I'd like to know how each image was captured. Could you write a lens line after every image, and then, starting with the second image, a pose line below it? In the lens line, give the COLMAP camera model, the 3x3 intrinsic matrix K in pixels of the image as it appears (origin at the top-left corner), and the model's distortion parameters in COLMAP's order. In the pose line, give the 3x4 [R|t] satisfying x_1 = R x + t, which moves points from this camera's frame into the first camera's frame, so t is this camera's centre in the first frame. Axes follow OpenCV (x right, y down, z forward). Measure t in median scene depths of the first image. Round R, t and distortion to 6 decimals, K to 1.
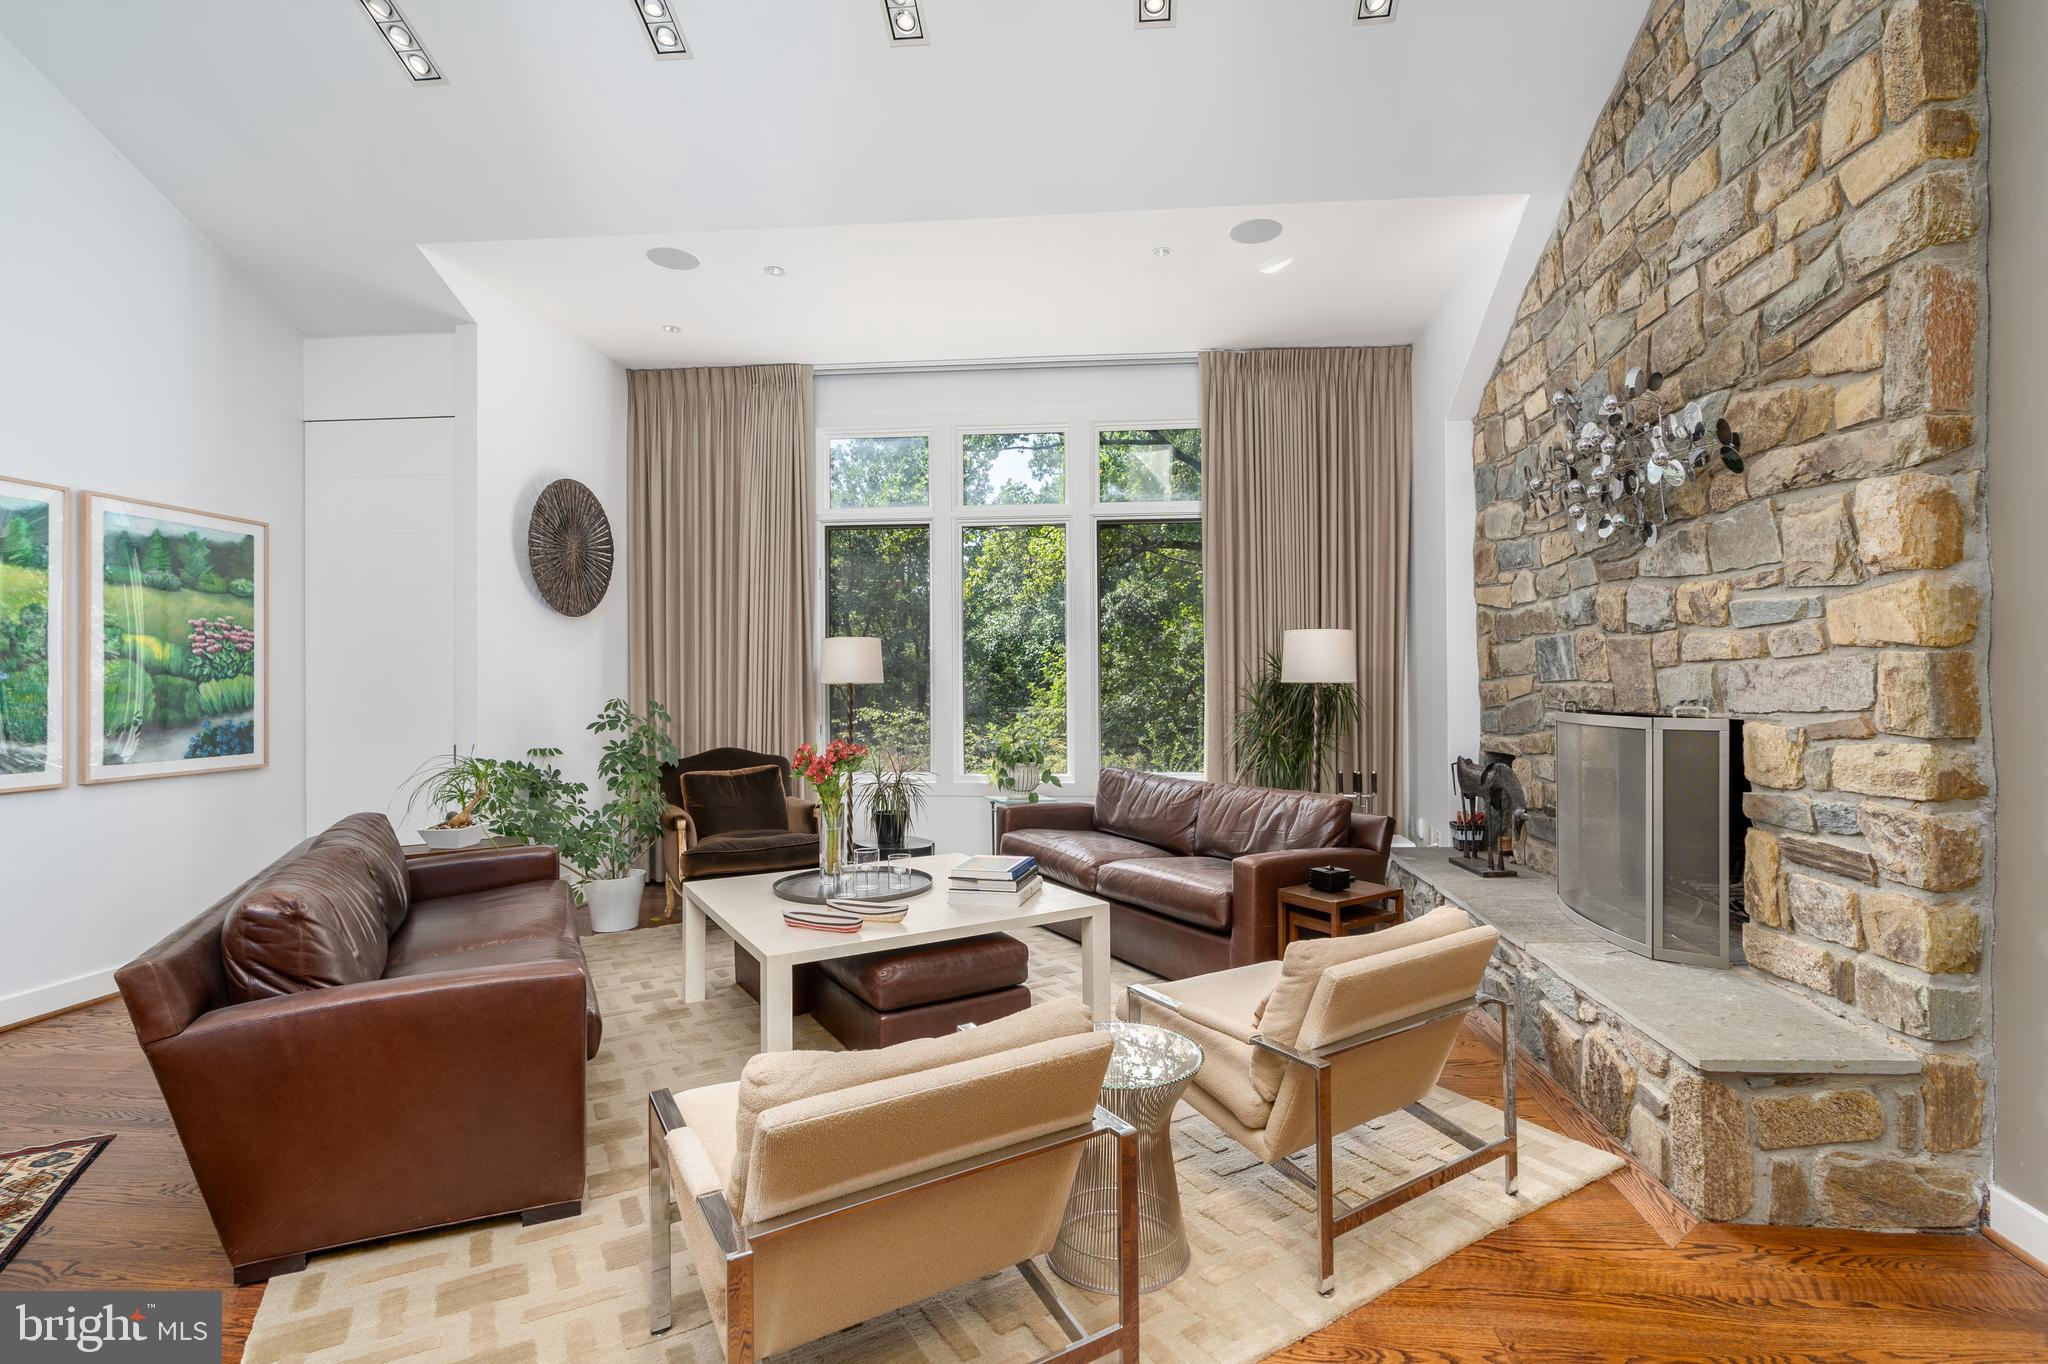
lens RADIAL K [[958.9, 0, 1031.7], [0, 958.9, 674.5], [0, 0, 1]] dist [-0.002846, 0.000004]
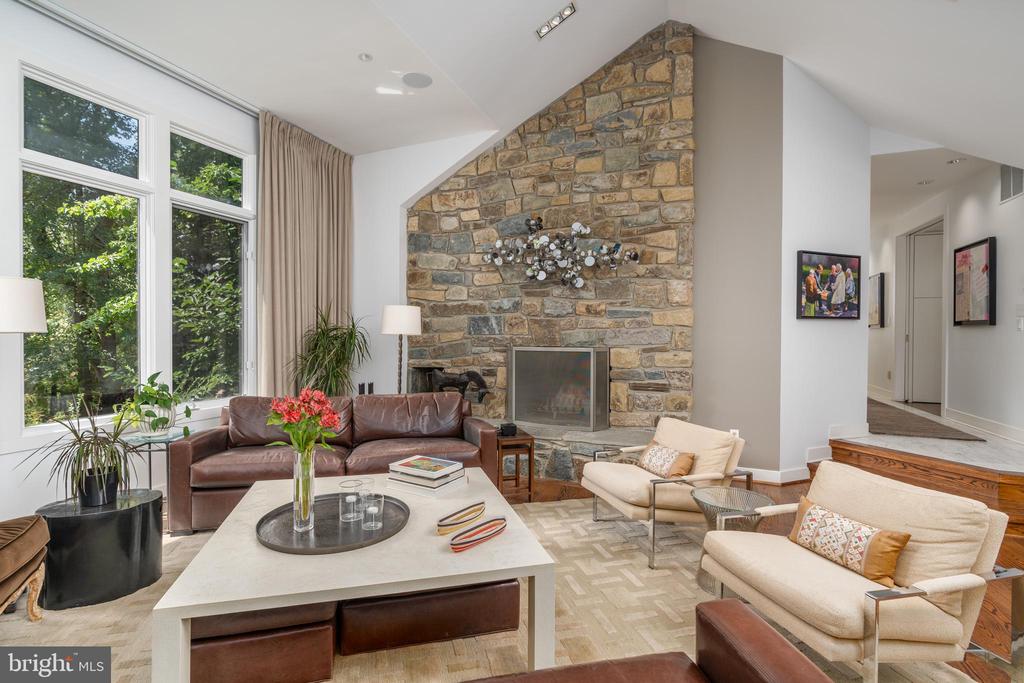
lens RADIAL K [[479.4, 0, 509.8], [0, 479.4, 334.8], [0, 0, 1]] dist [-0.002846, 0.000004]
pose [[0.302696, 0.001201, 0.953086, -0.918303], [-0.012126, 0.999923, 0.002591, 0.006812], [-0.953010, -0.012341, 0.302687, 0.917451]]
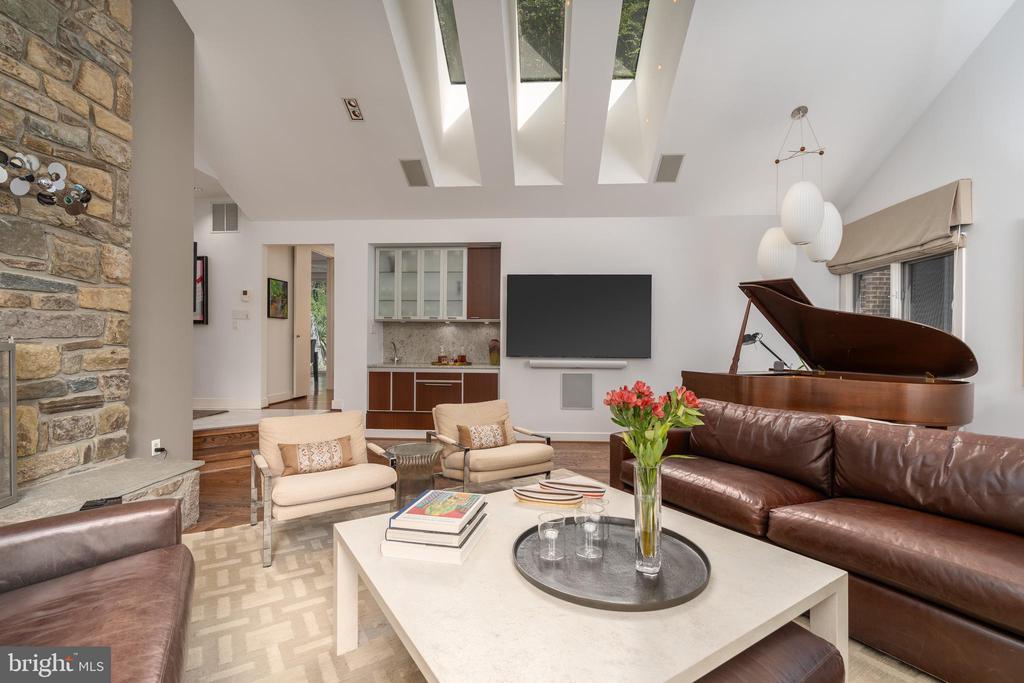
lens RADIAL K [[479.4, 0, 510.9], [0, 479.4, 347.1], [0, 0, 1]] dist [-0.002846, 0.000004]
pose [[-0.999439, -0.002722, -0.033394, -0.124519], [-0.002755, 0.999996, 0.000937, 0.055917], [0.033391, 0.001028, -0.999442, 2.033177]]
